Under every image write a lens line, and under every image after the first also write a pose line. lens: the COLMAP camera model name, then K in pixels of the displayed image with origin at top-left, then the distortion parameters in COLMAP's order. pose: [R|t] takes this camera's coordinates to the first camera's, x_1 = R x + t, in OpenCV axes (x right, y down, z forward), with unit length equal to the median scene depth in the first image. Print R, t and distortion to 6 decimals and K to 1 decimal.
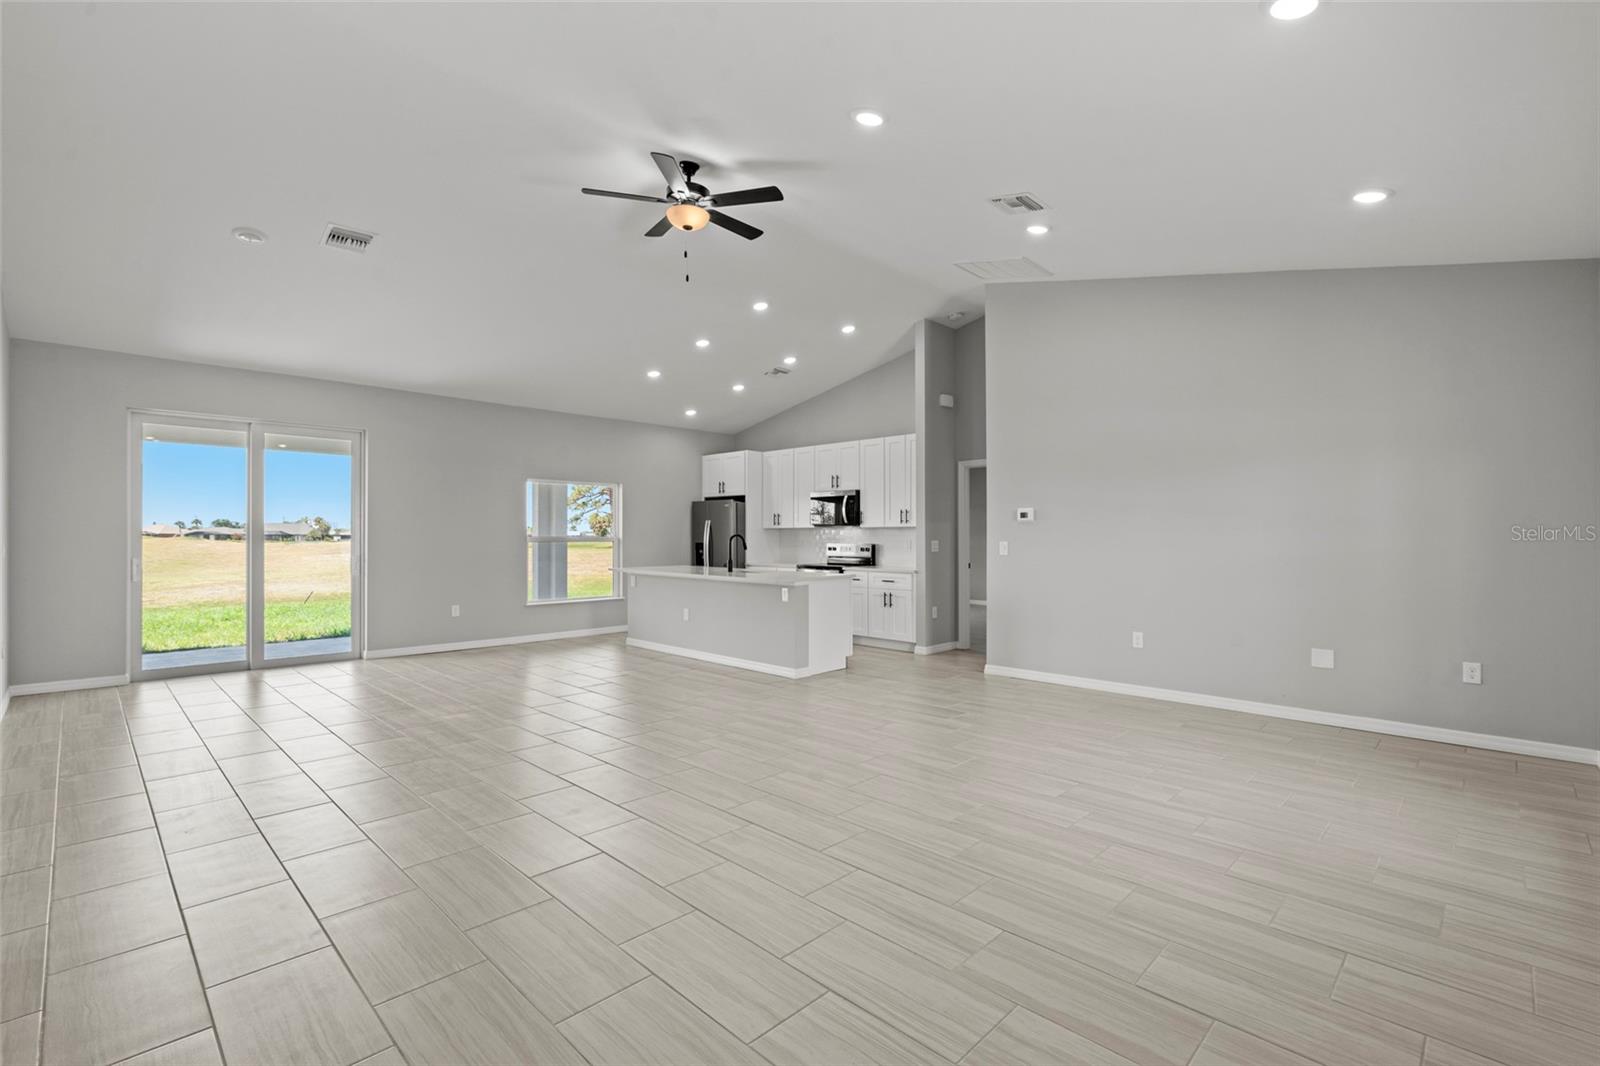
lens RADIAL K [[718.7, 0, 804.5], [0, 718.7, 534.0], [0, 0, 1]] dist [-0.002931, 0.000010]
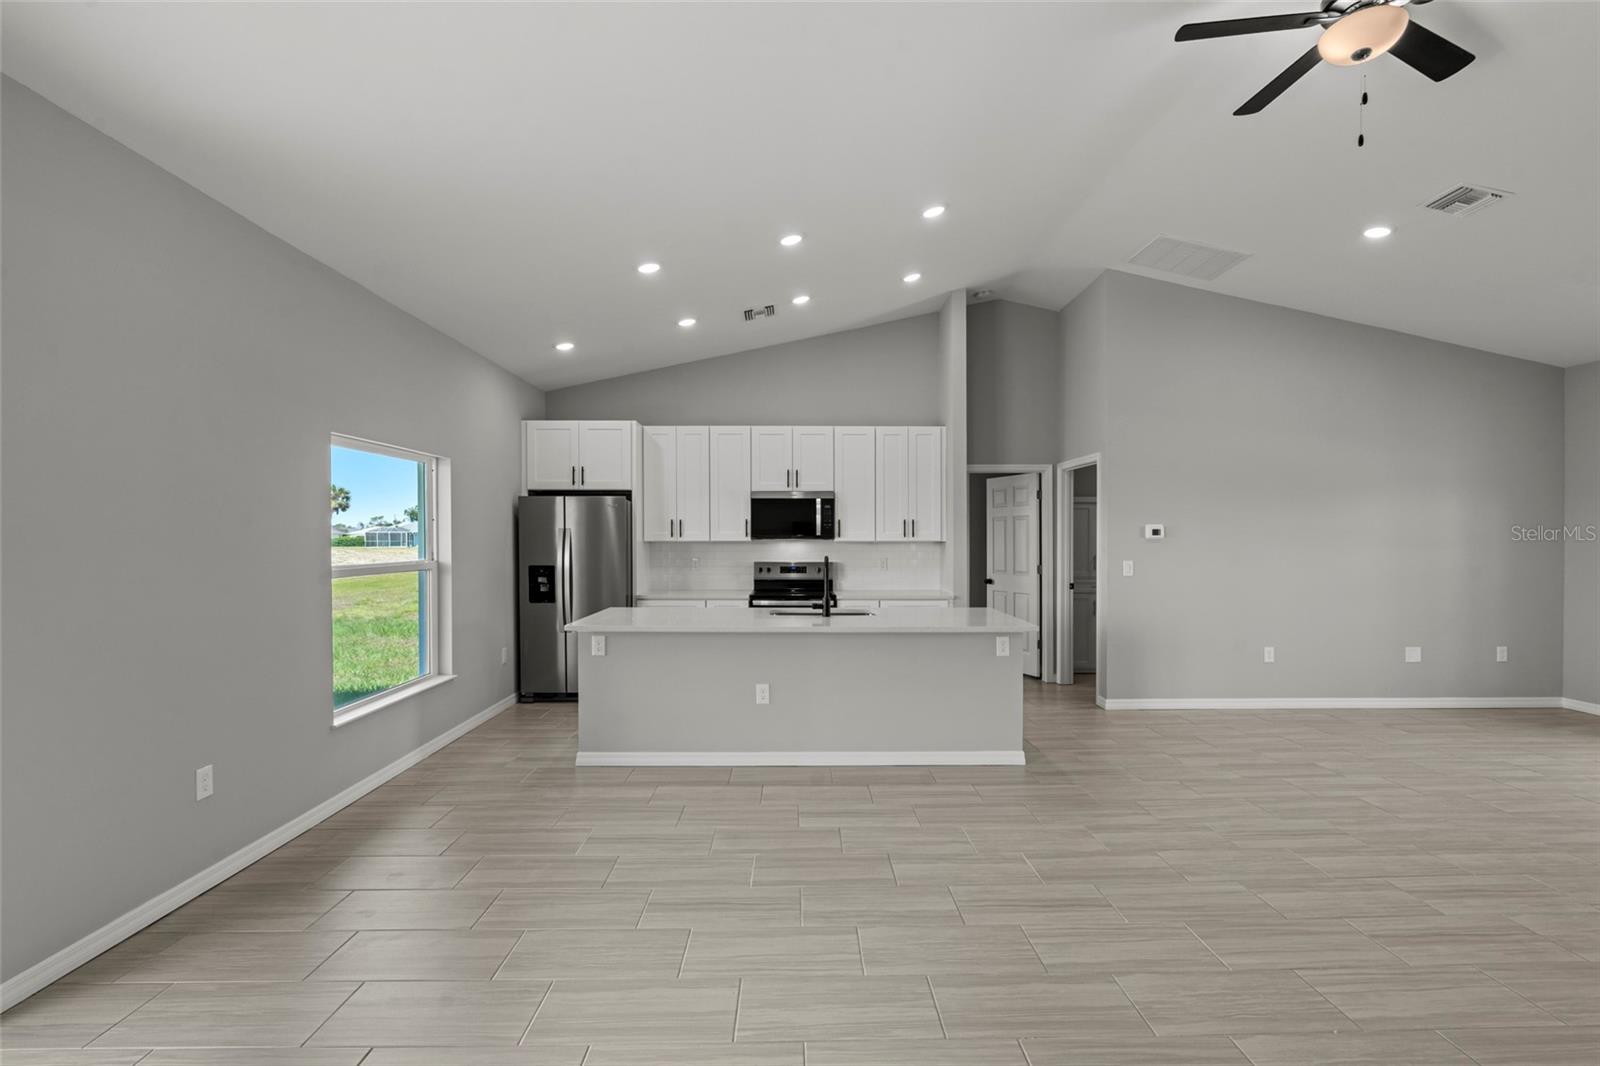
lens RADIAL K [[721.3, 0, 806.9], [0, 721.3, 545.9], [0, 0, 1]] dist [-0.004242, 0.000232]
pose [[0.701585, -0.010898, 0.712502, -0.560015], [-0.001929, 0.999850, 0.017192, -0.019956], [-0.712583, -0.013436, 0.701459, 0.559505]]
